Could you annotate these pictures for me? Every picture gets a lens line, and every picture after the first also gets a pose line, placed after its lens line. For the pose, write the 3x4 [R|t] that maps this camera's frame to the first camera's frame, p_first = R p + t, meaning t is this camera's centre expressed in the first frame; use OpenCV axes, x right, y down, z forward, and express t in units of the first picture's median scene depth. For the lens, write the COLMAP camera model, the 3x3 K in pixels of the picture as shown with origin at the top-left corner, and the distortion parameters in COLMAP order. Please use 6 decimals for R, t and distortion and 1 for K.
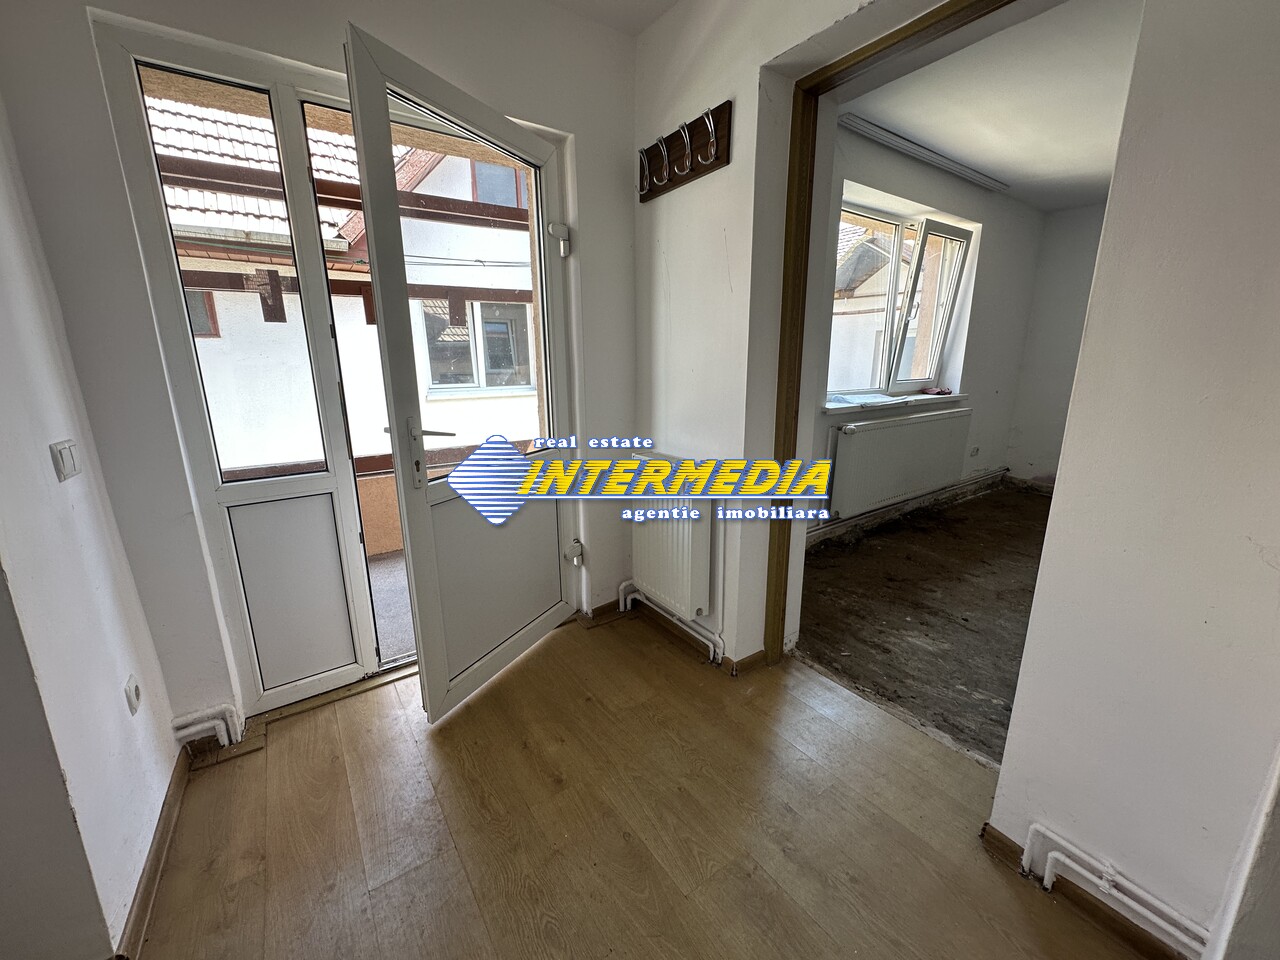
lens RADIAL K [[508.8, 0, 640.0], [0, 508.8, 480.0], [0, 0, 1]] dist [-0.000912, -0.000176]
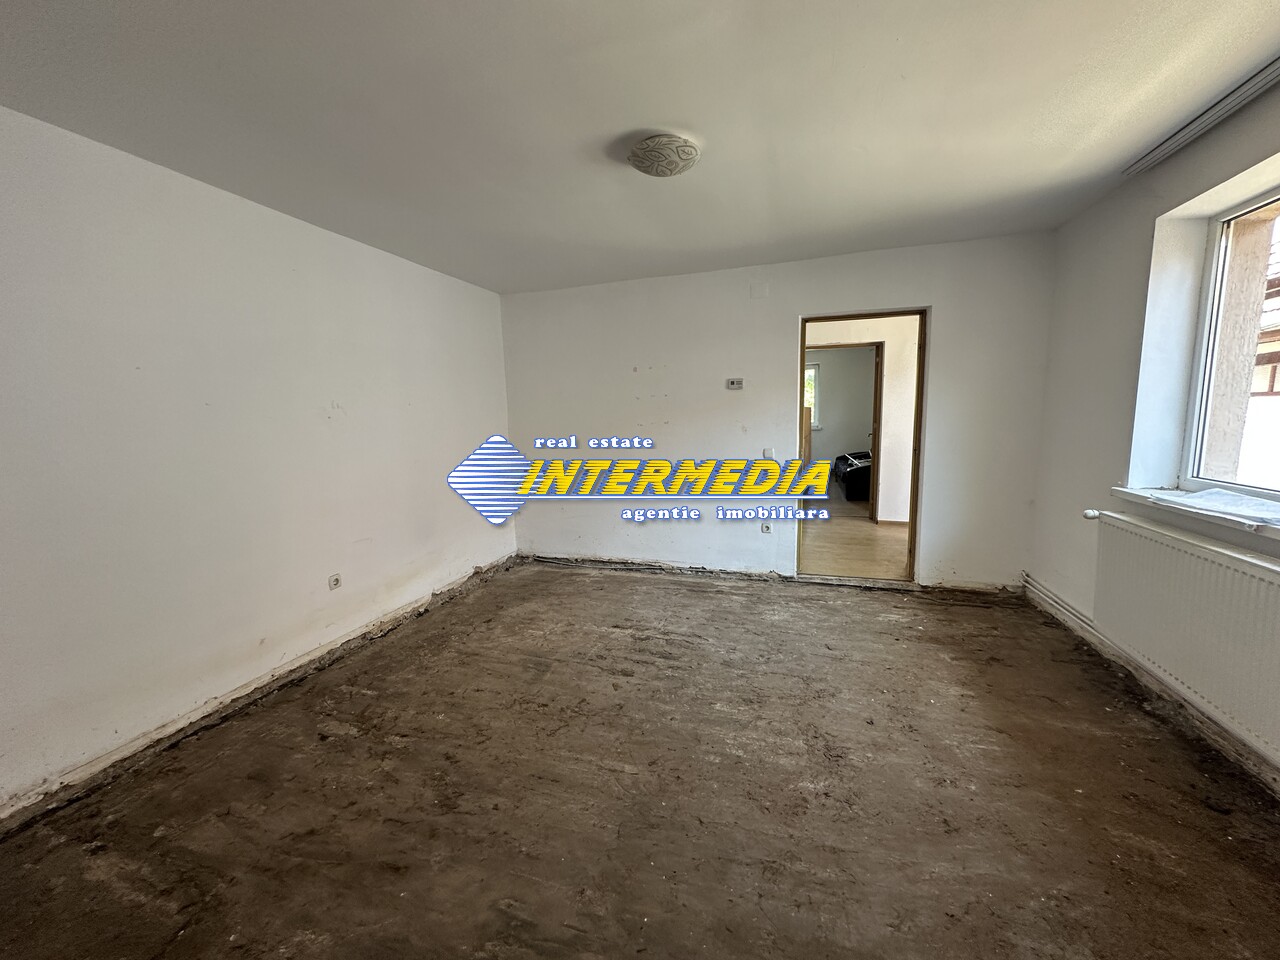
lens RADIAL K [[508.8, 0, 640.0], [0, 508.8, 480.0], [0, 0, 1]] dist [-0.000912, -0.000176]
pose [[-0.790601, 0.109532, -0.602455, 1.636425], [-0.110571, 0.942161, 0.316396, -0.366661], [0.602265, 0.316758, -0.732763, 1.252178]]
